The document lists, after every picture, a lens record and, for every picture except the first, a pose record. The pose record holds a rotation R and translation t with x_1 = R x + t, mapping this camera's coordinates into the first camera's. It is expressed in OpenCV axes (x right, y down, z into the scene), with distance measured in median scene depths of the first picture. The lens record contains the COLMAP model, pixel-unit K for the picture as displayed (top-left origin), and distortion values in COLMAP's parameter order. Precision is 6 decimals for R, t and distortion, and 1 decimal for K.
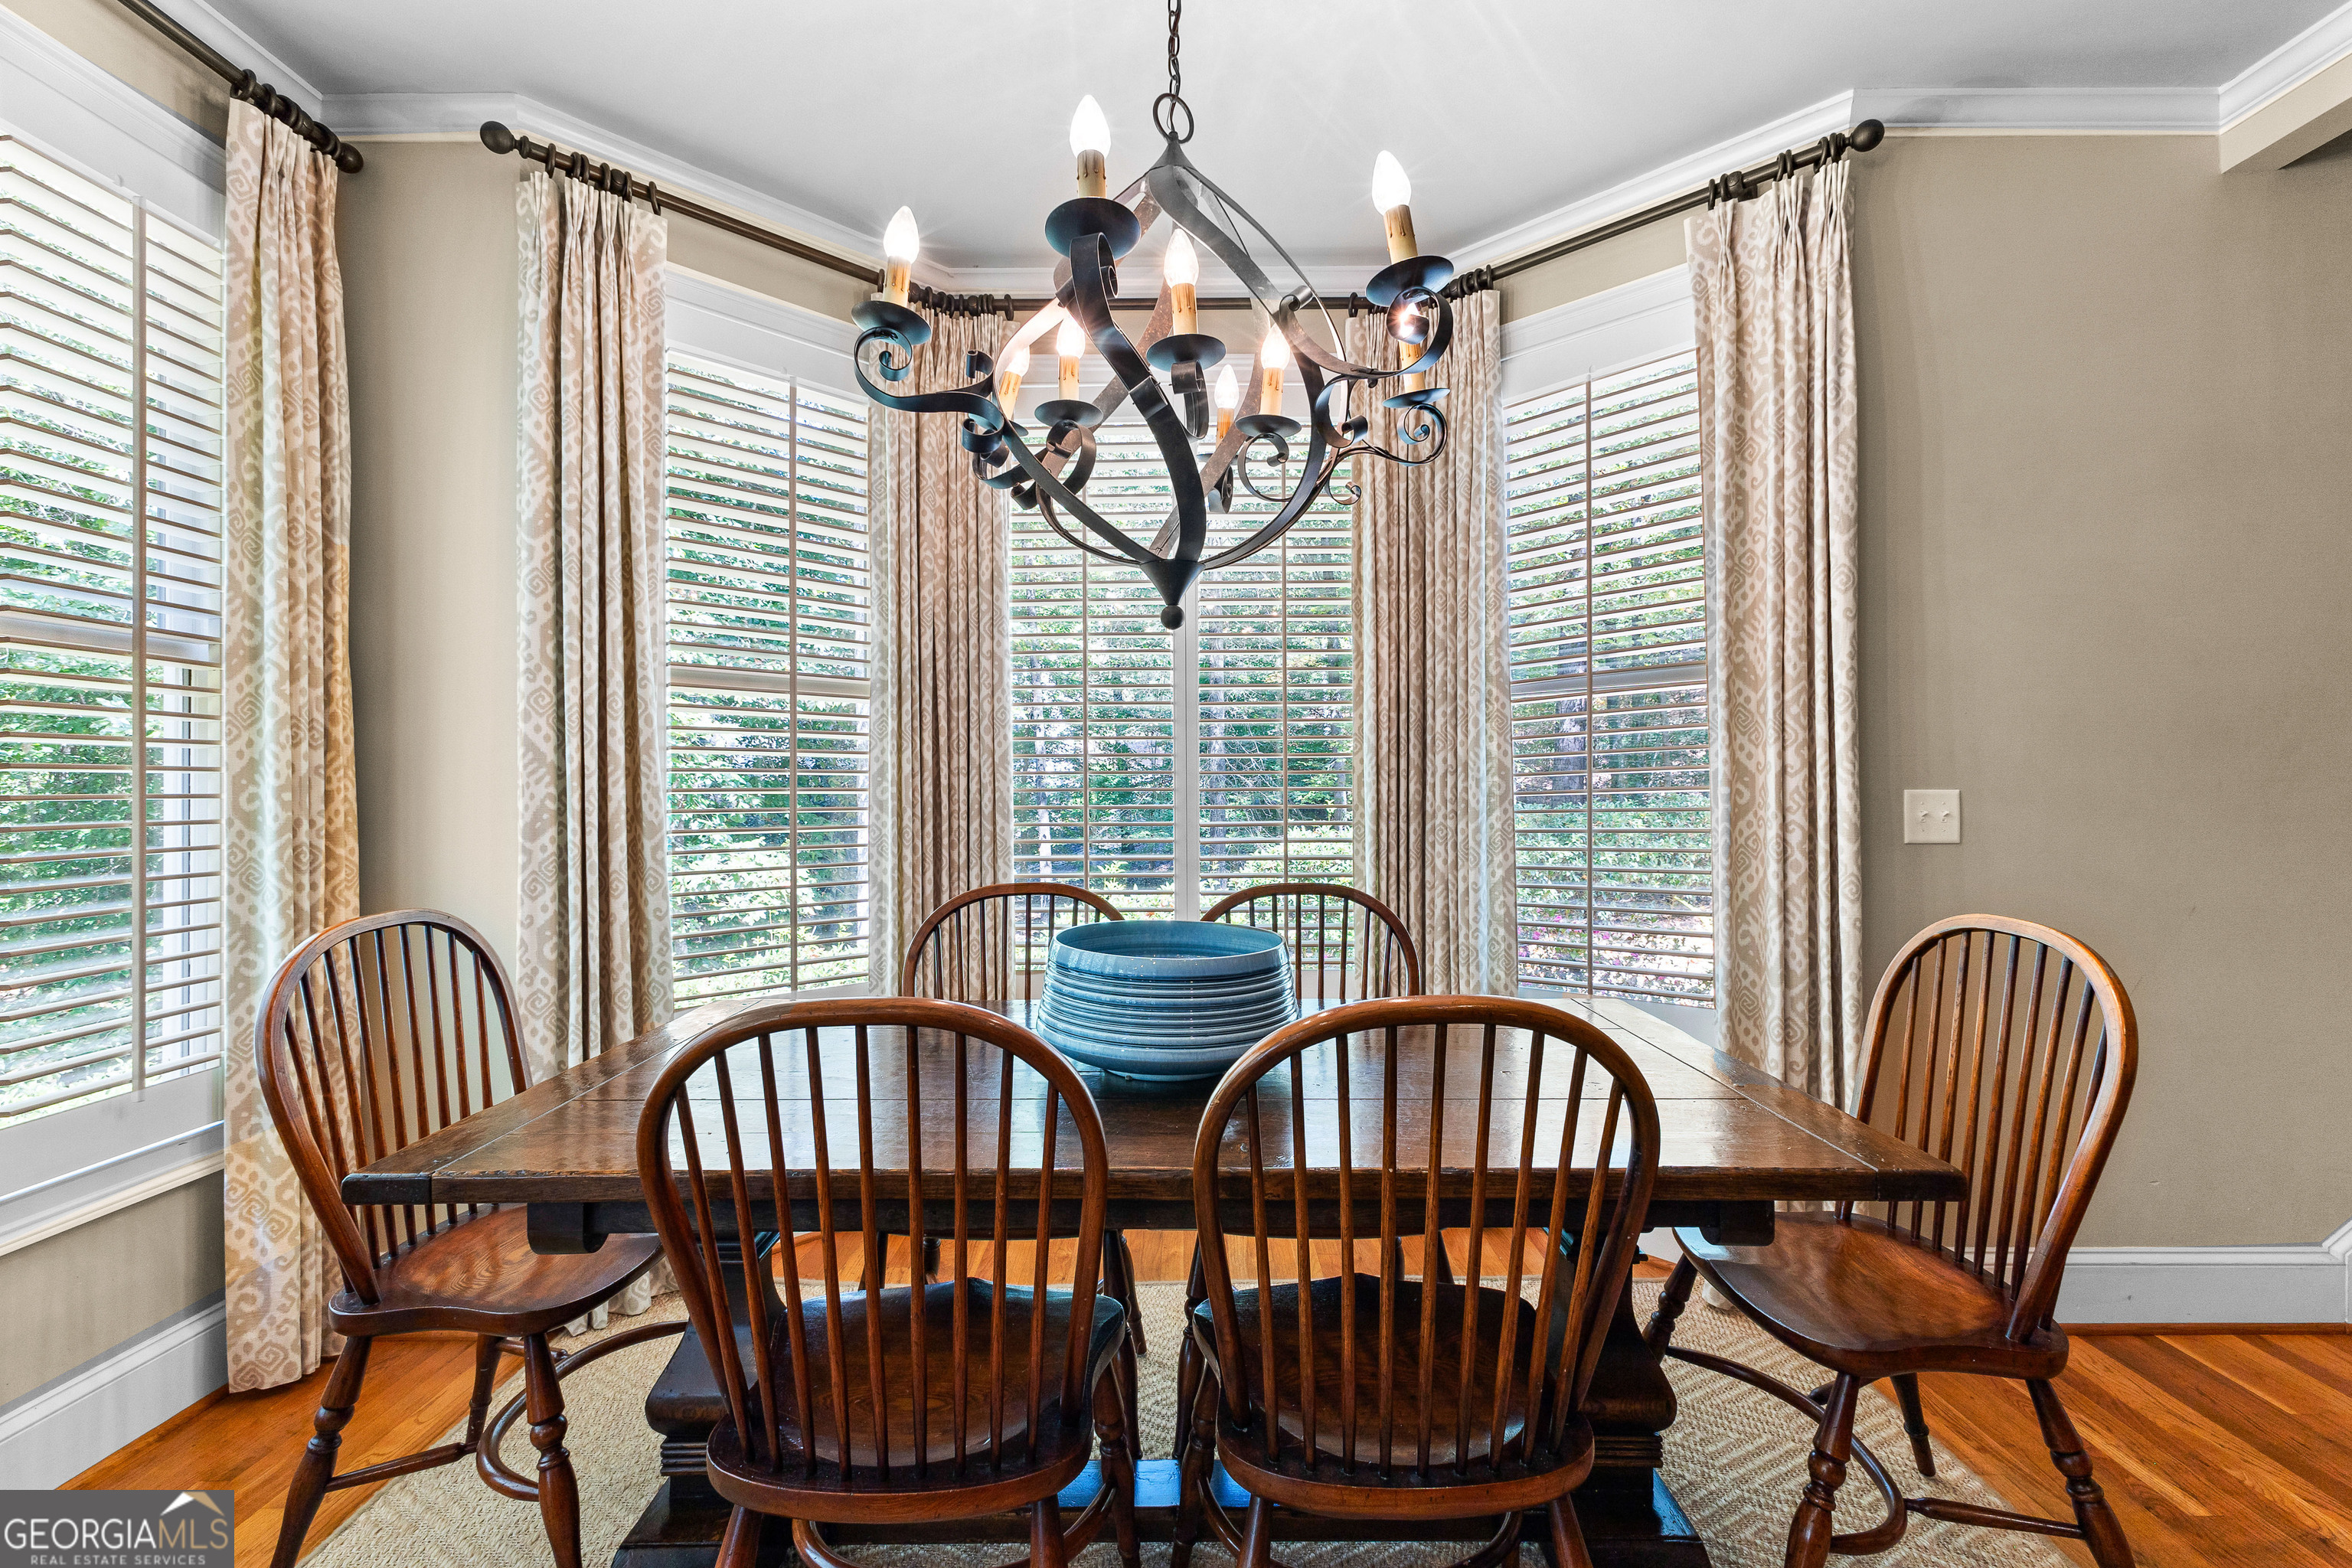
lens RADIAL K [[1019.9, 0, 1187.0], [0, 1019.9, 777.7], [0, 0, 1]] dist [0.020008, 0.001306]
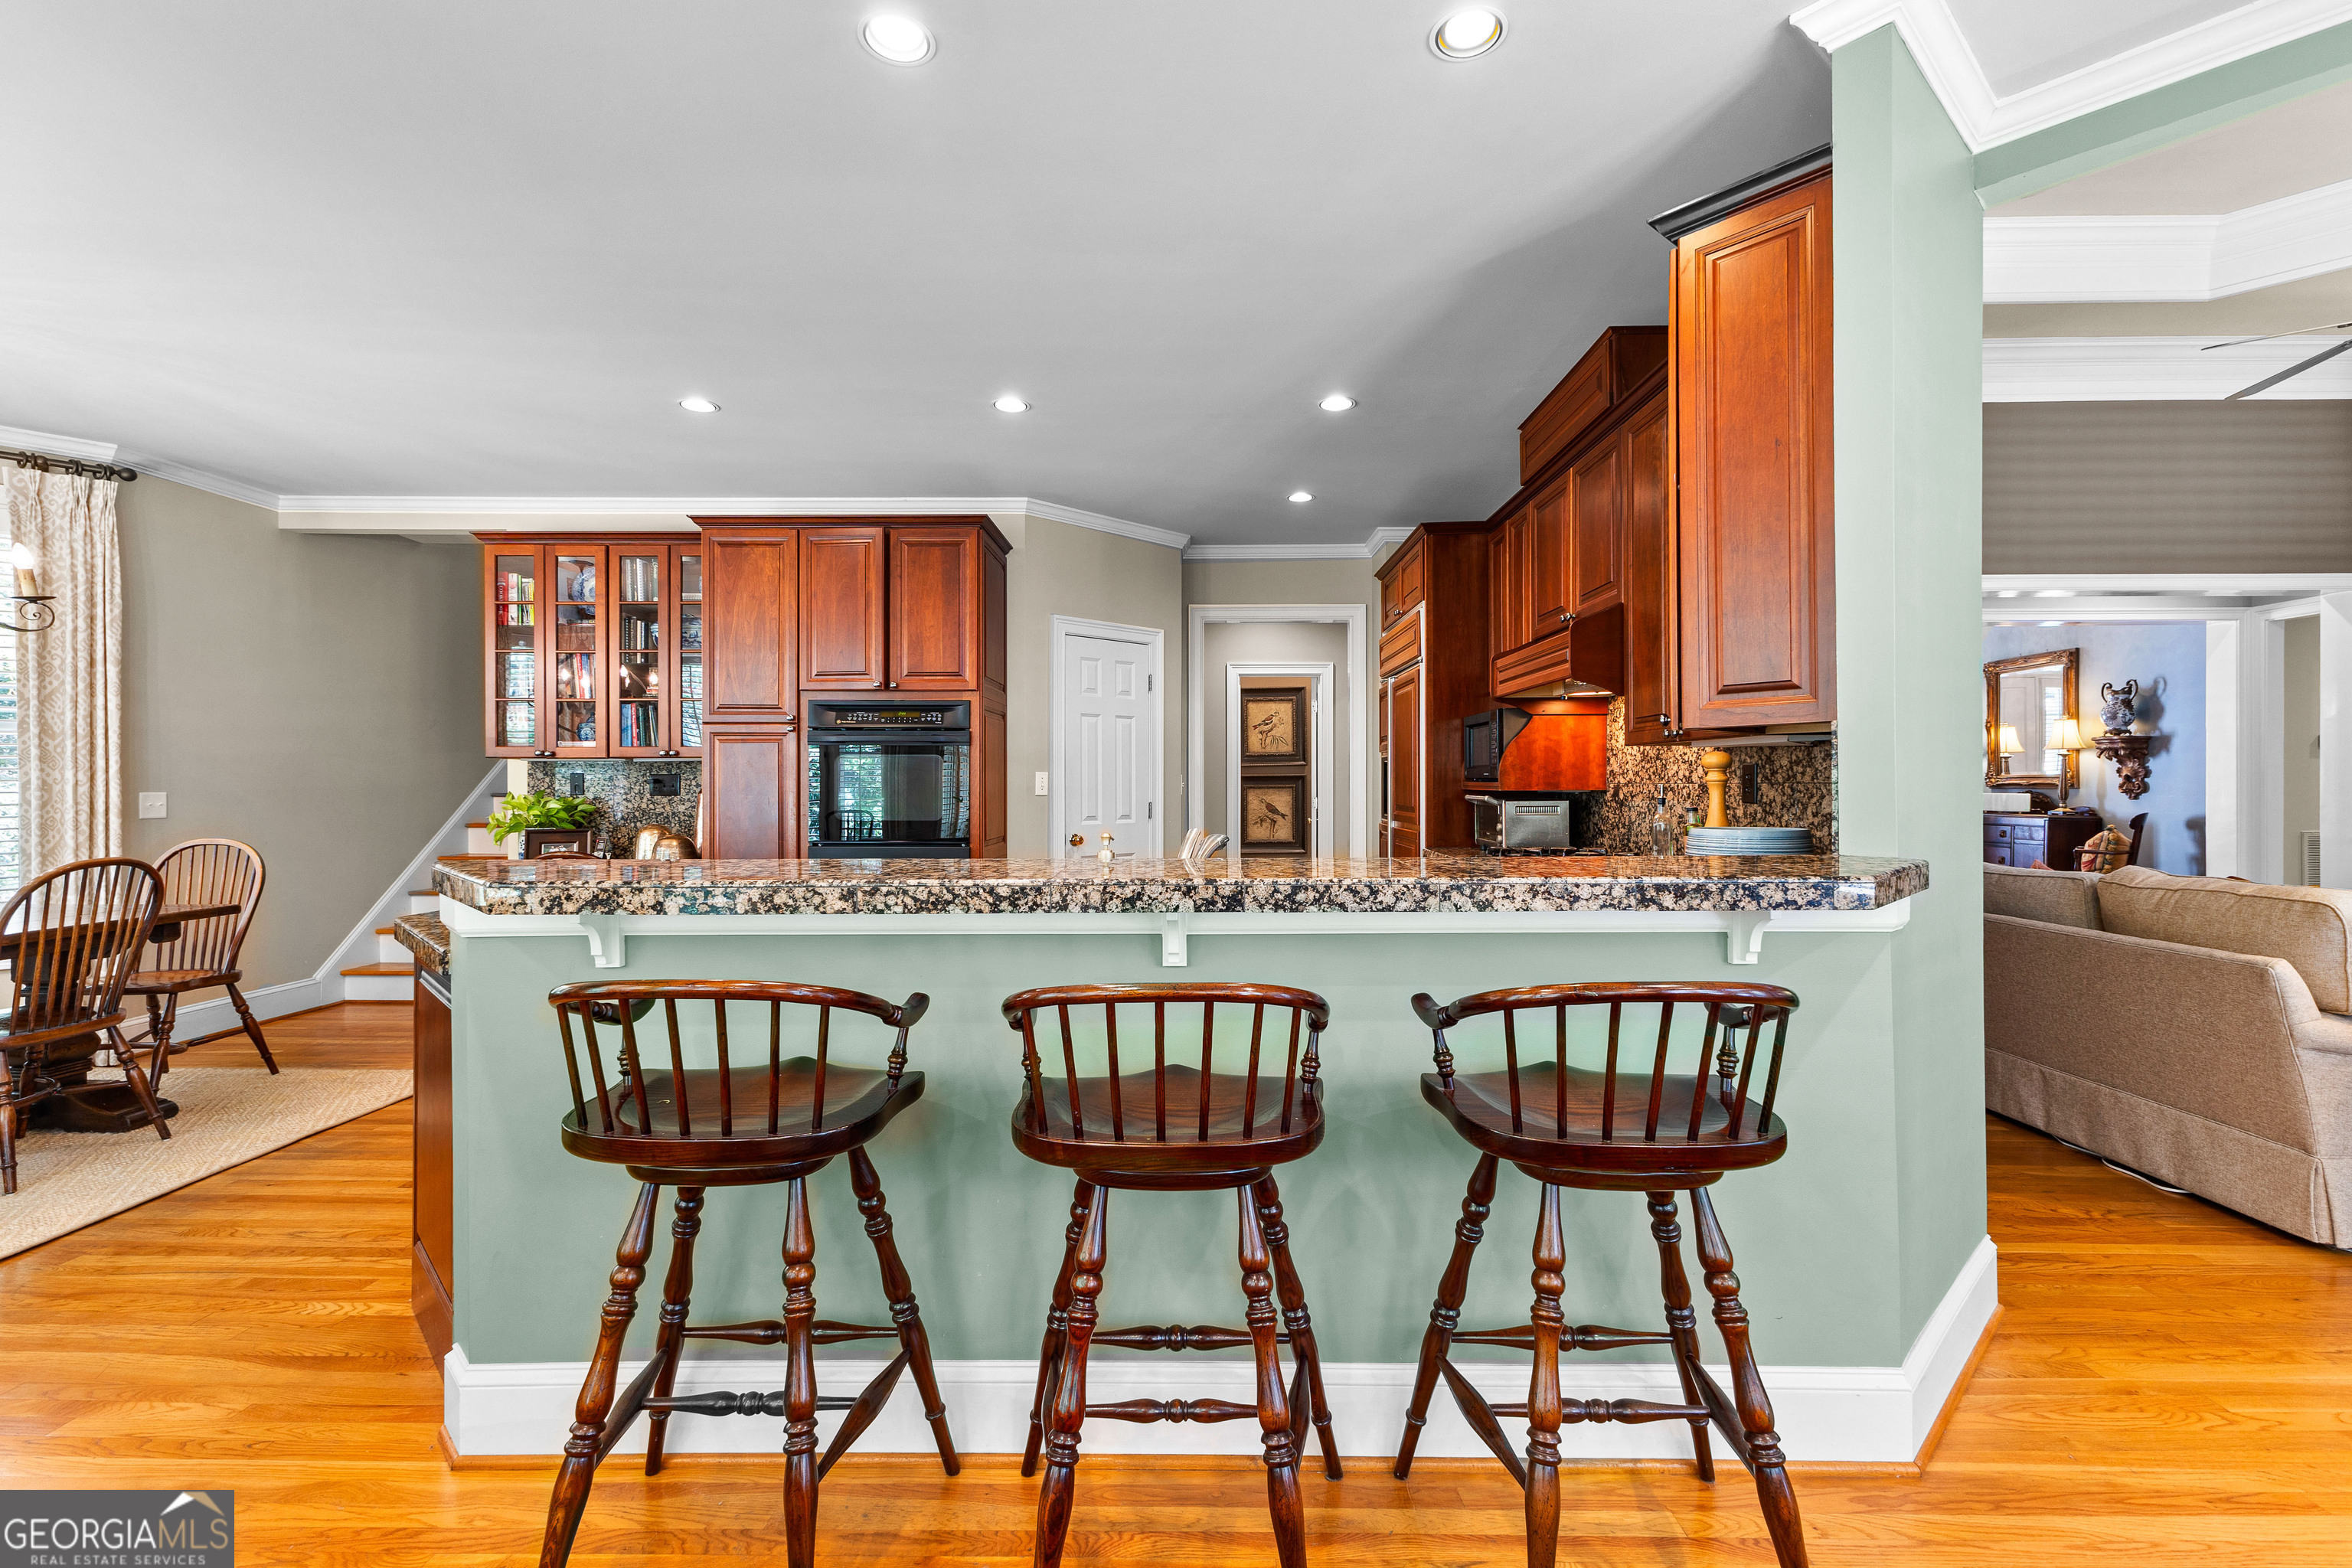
lens RADIAL K [[1019.9, 0, 1183.0], [0, 1019.9, 773.9], [0, 0, 1]] dist [0.020008, 0.001306]
pose [[0.021880, 0.010281, 0.999708, -1.335253], [-0.012516, 0.999872, -0.010009, -0.030956], [-0.999682, -0.012294, 0.022006, -1.122452]]
